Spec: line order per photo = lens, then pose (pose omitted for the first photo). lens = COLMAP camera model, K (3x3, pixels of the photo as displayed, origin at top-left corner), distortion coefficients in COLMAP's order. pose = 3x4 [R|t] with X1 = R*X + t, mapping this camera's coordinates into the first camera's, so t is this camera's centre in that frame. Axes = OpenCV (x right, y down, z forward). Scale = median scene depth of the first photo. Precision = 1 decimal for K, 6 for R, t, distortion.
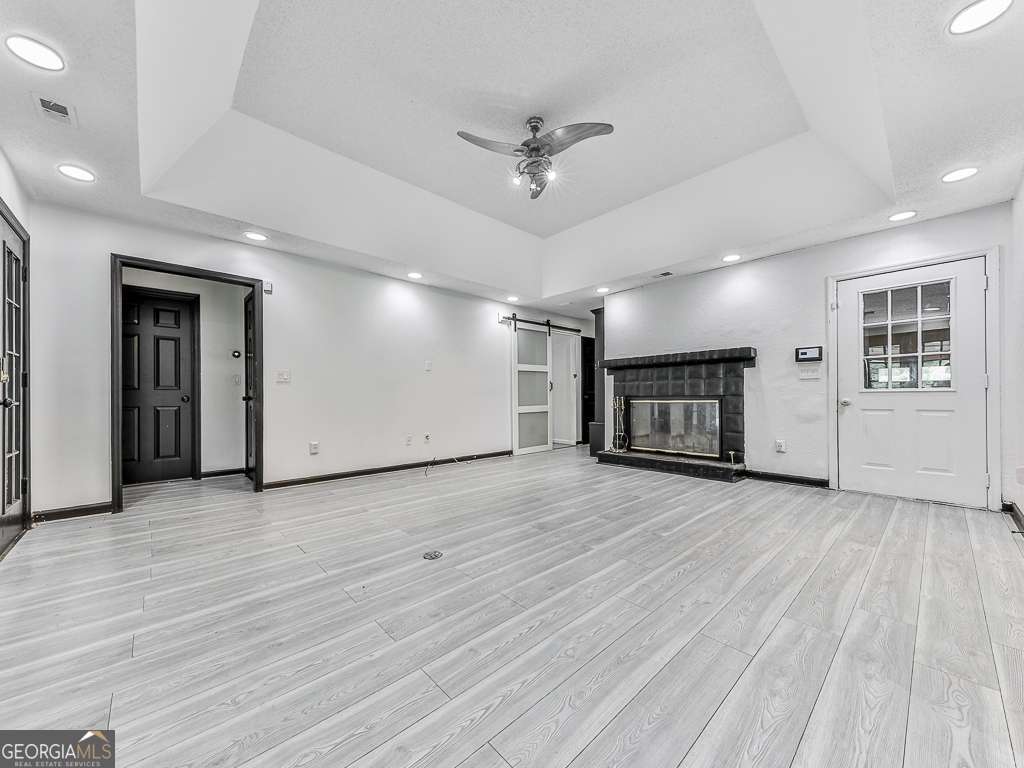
lens RADIAL K [[386.5, 0, 505.2], [0, 386.5, 395.6], [0, 0, 1]] dist [0.016242, -0.000455]
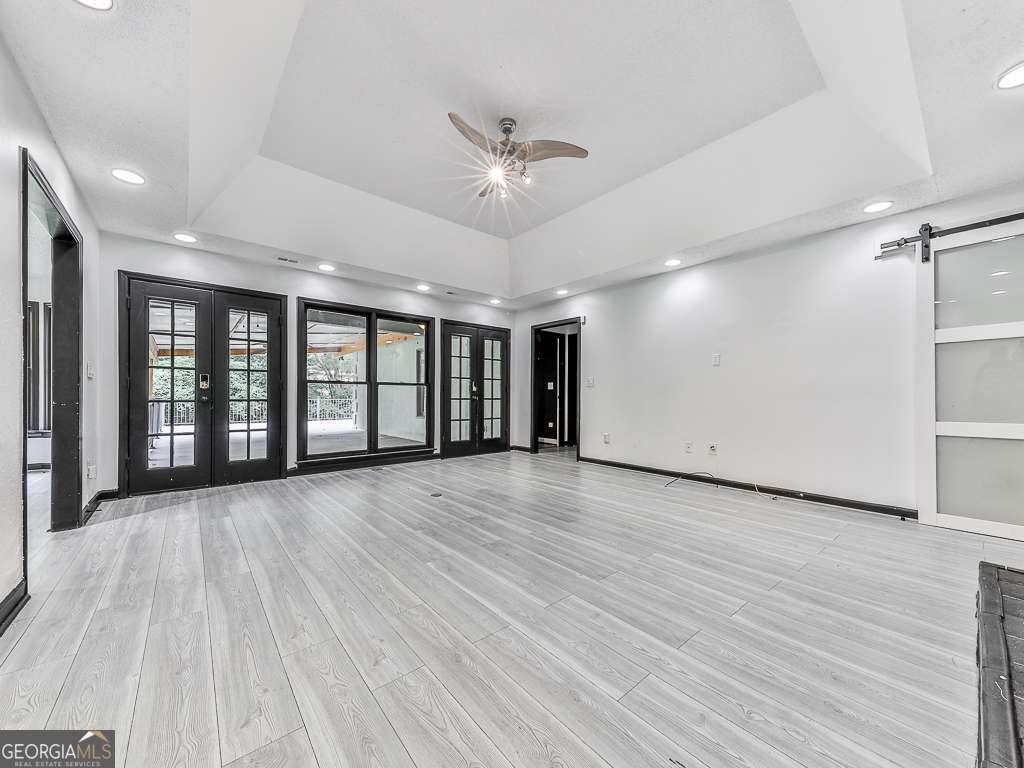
lens RADIAL K [[392.7, 0, 519.7], [0, 392.7, 396.3], [0, 0, 1]] dist [0.009680, 0.000224]
pose [[-0.037858, 0.003043, -0.999278, 1.008645], [-0.002497, 0.999992, 0.003140, -0.003982], [0.999280, 0.002614, -0.037850, 0.991174]]
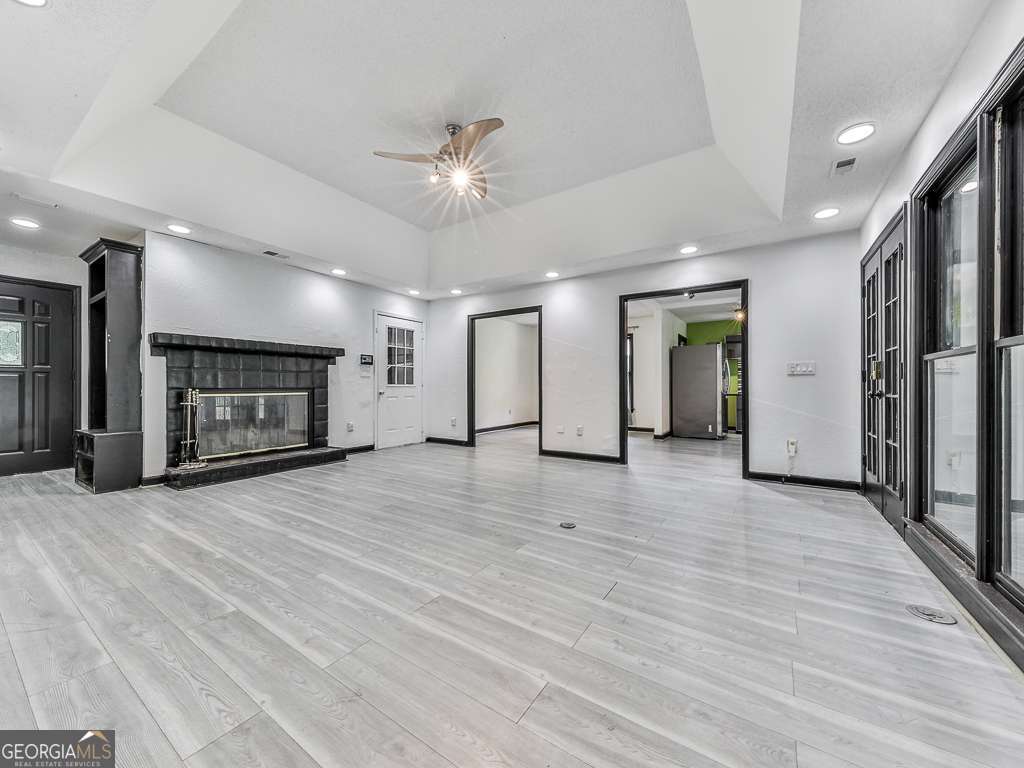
lens RADIAL K [[388.9, 0, 512.0], [0, 388.9, 384.0], [0, 0, 1]] dist [0.008505, 0.000182]
pose [[-0.243033, 0.013697, 0.969921, -0.902524], [0.000294, 0.999901, -0.014047, 0.004955], [-0.970018, -0.003129, -0.243013, 1.017918]]
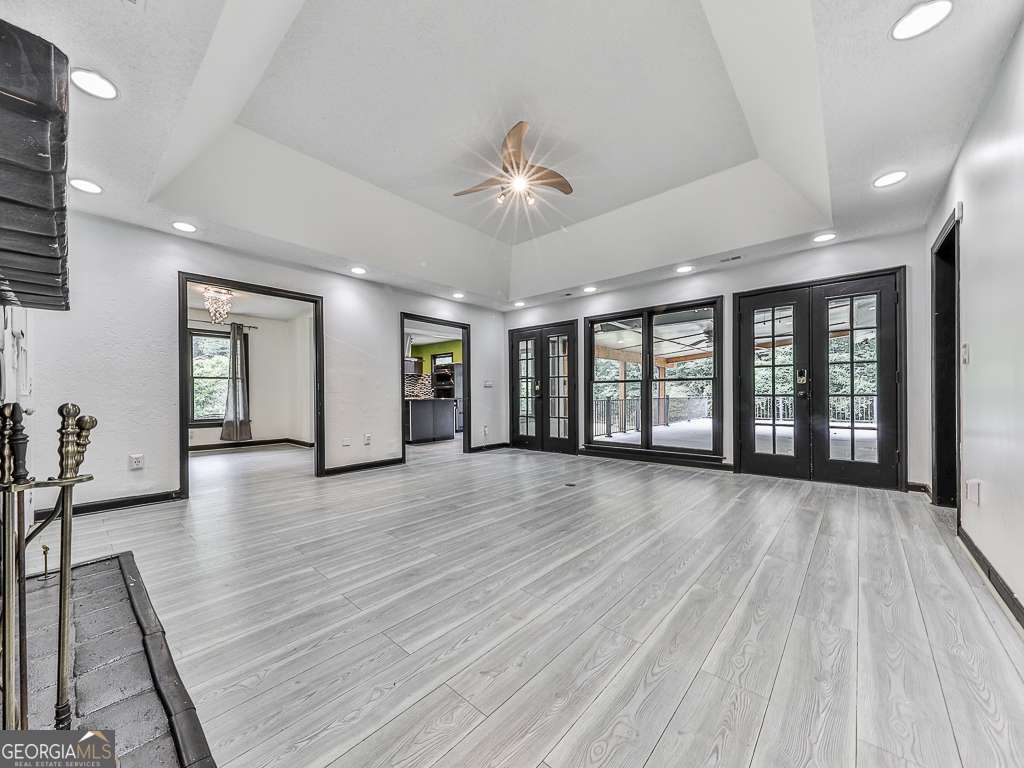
lens RADIAL K [[382.9, 0, 468.8], [0, 382.9, 394.4], [0, 0, 1]] dist [0.016506, -0.000062]
pose [[-0.998697, 0.012510, -0.049471, 0.246798], [0.012560, 0.999921, -0.000705, -0.000873], [0.049459, -0.001325, -0.998775, 1.907861]]
